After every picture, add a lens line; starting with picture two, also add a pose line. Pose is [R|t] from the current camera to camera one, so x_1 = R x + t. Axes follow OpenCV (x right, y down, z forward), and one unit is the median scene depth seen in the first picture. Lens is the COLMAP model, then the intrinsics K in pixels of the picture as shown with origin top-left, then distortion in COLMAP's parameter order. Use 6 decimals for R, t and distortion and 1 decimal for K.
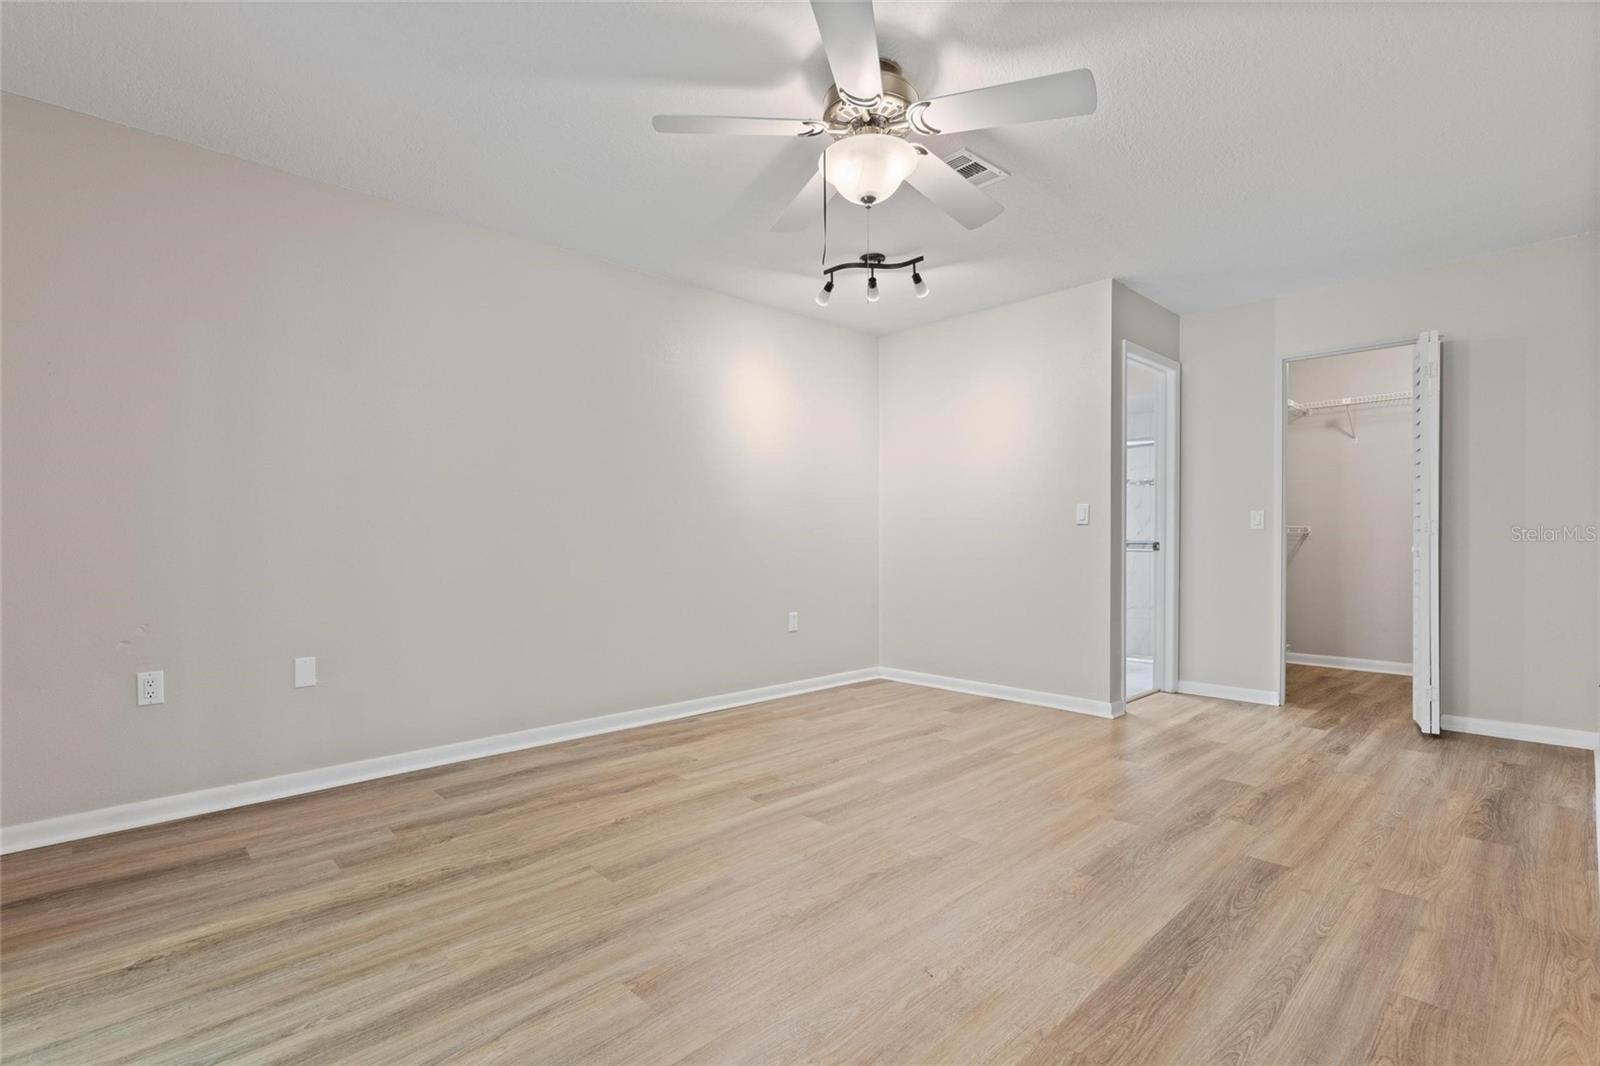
lens RADIAL K [[748.3, 0, 800.4], [0, 748.3, 541.0], [0, 0, 1]] dist [-0.002675, -0.000626]
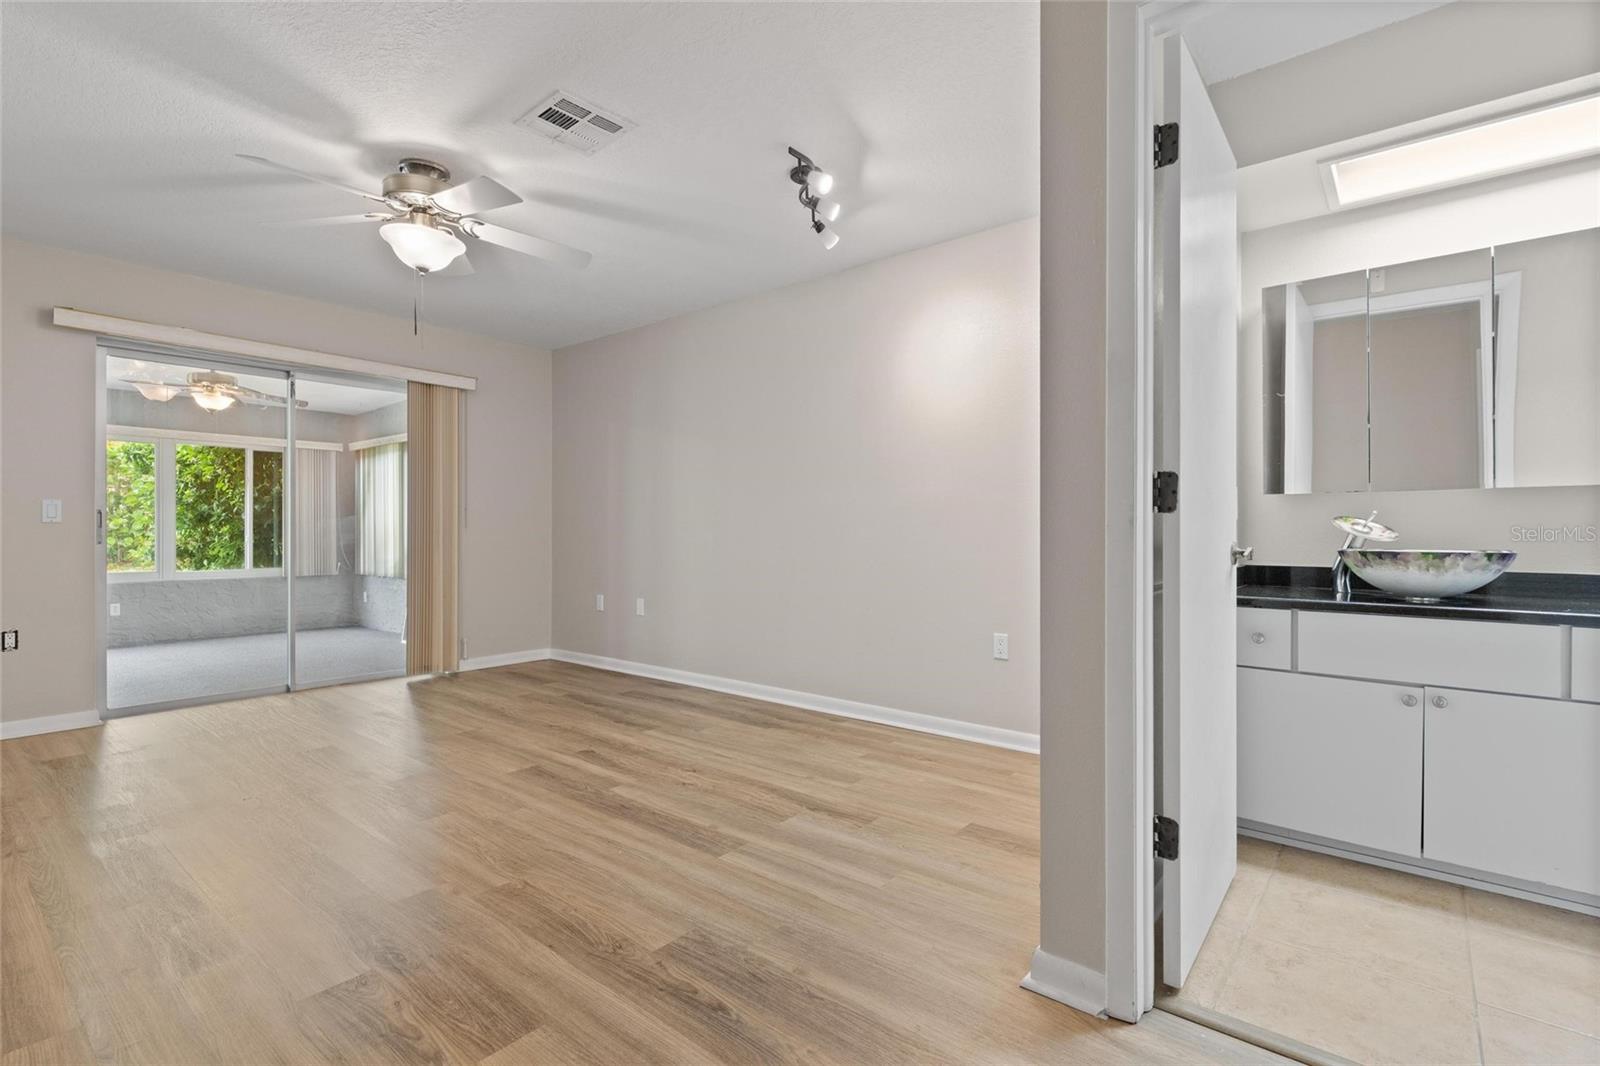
lens RADIAL K [[748.3, 0, 797.9], [0, 748.3, 526.5], [0, 0, 1]] dist [-0.002675, -0.000626]
pose [[0.113270, -0.004433, -0.993554, 1.084194], [-0.005128, 0.999974, -0.005047, -0.006011], [0.993551, 0.005666, 0.113244, 1.128413]]
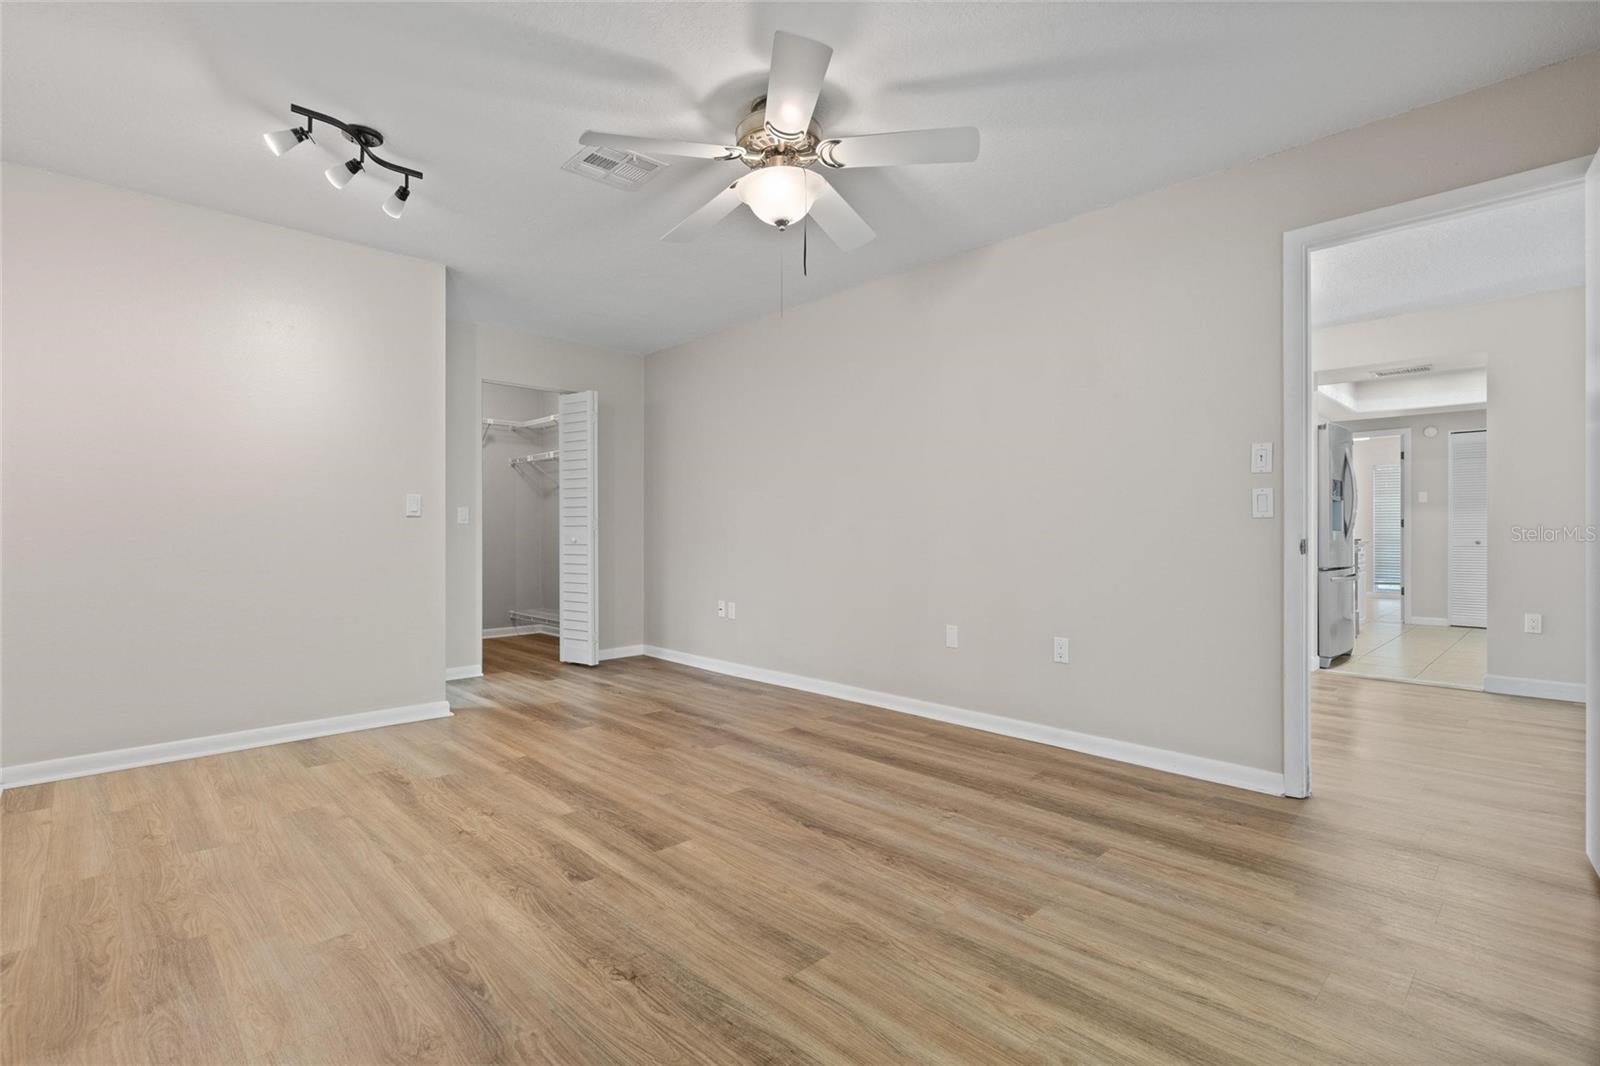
lens RADIAL K [[748.3, 0, 795.6], [0, 748.3, 529.8], [0, 0, 1]] dist [-0.002675, -0.000626]
pose [[0.003883, 0.002655, 0.999989, -0.757709], [0.007095, 0.999971, -0.002683, 0.000460], [-0.999967, 0.007105, 0.003864, 0.737652]]
